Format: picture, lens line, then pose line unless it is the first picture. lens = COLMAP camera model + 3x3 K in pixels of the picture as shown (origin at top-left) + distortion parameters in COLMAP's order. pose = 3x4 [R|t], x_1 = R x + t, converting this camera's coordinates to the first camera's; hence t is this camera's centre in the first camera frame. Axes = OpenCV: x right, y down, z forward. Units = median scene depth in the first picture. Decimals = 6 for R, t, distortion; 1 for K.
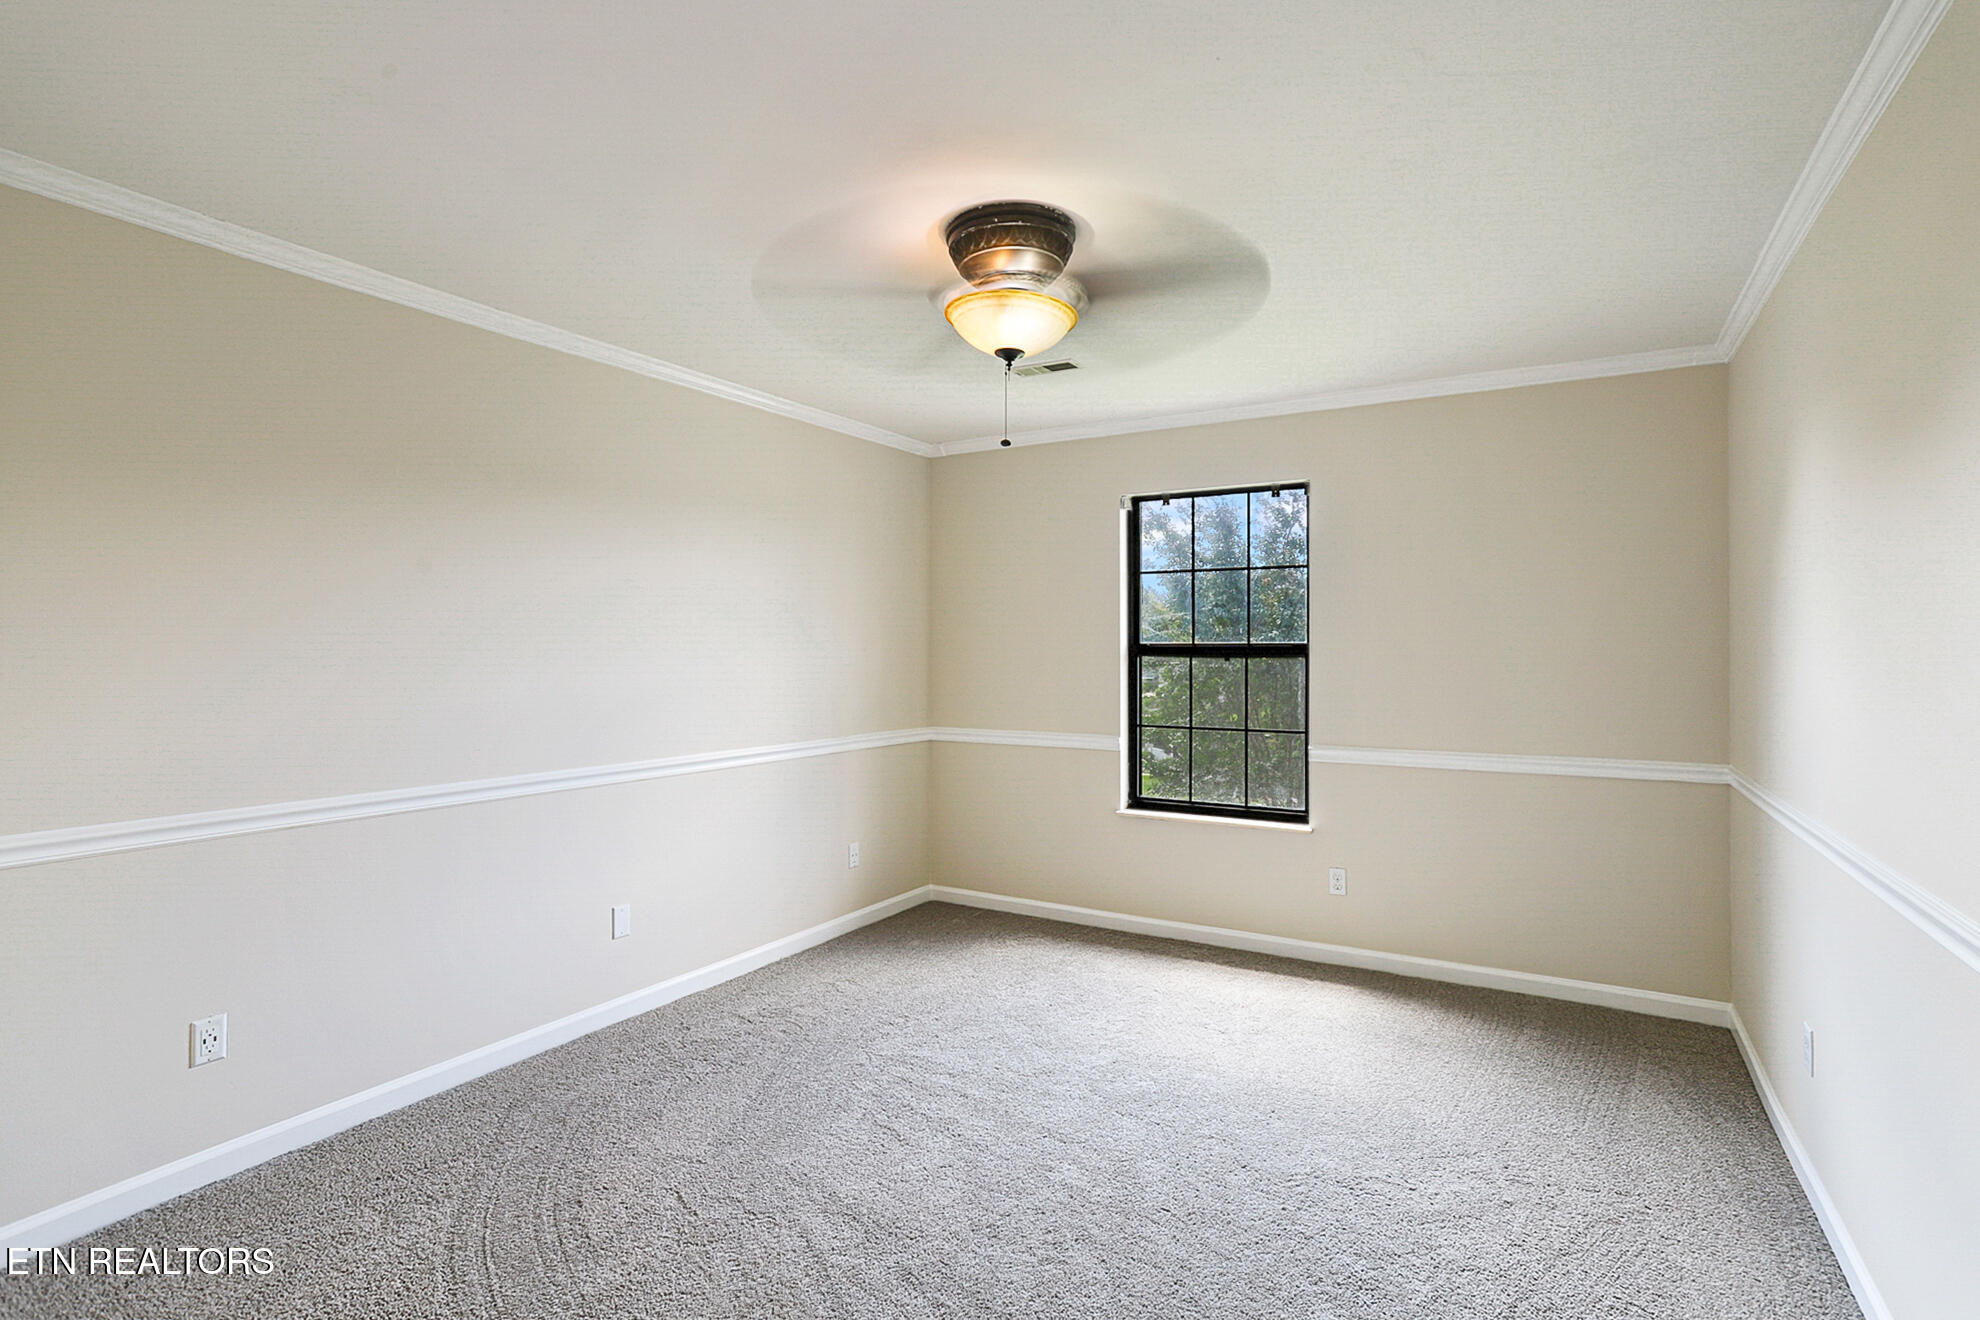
lens RADIAL K [[952.1, 0, 1001.1], [0, 952.1, 665.0], [0, 0, 1]] dist [-0.056615, 0.035318]
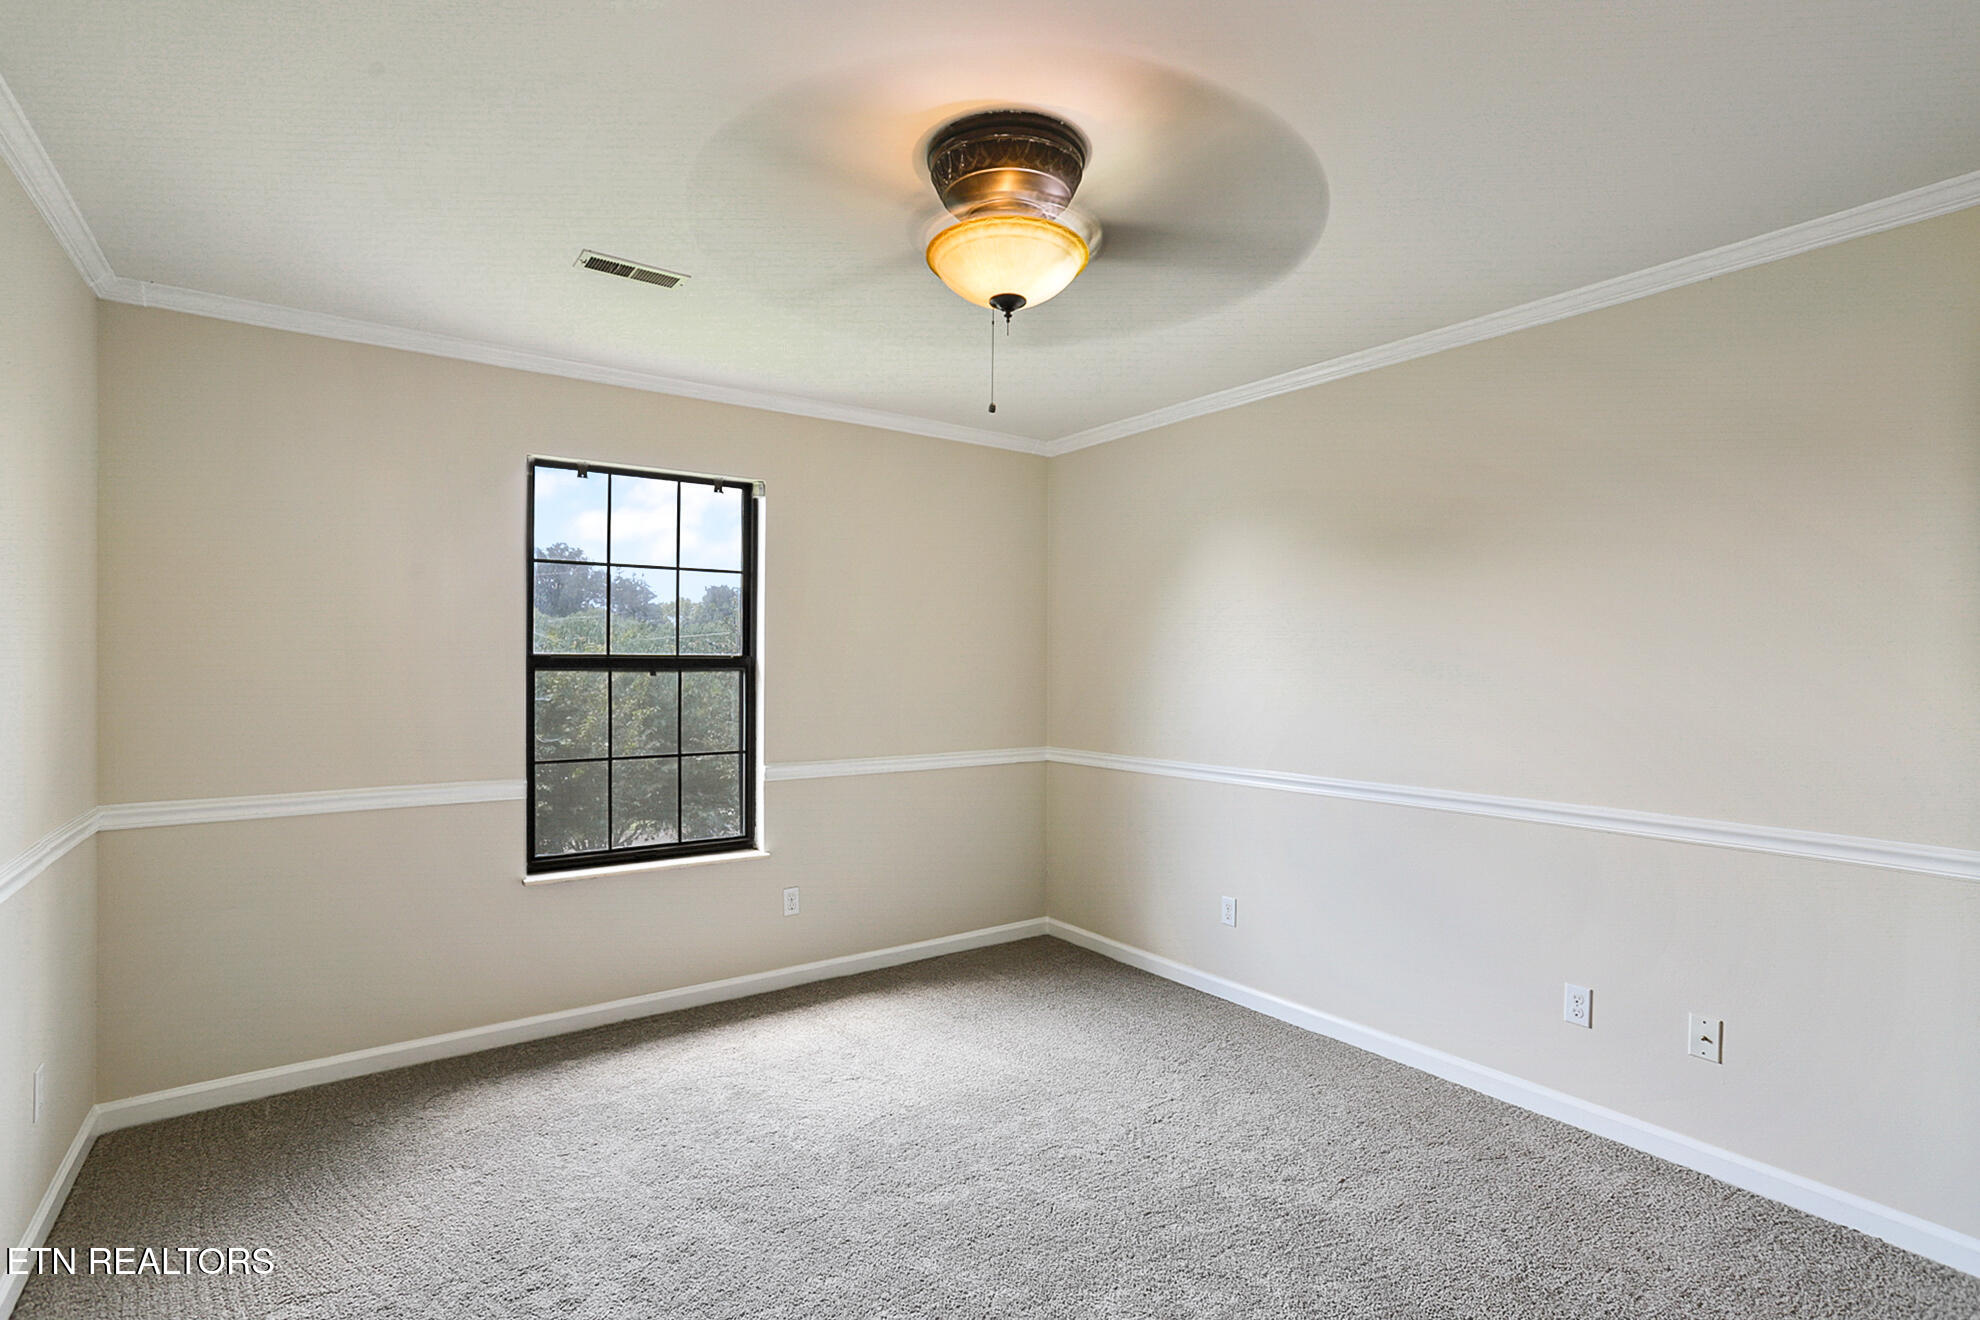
lens RADIAL K [[962.2, 0, 986.4], [0, 962.2, 677.4], [0, 0, 1]] dist [-0.016664, -0.000116]
pose [[0.380176, -0.007814, 0.924881, -0.477067], [0.011760, 0.999924, 0.003614, -0.002450], [-0.924840, 0.009503, 0.380239, 0.430752]]
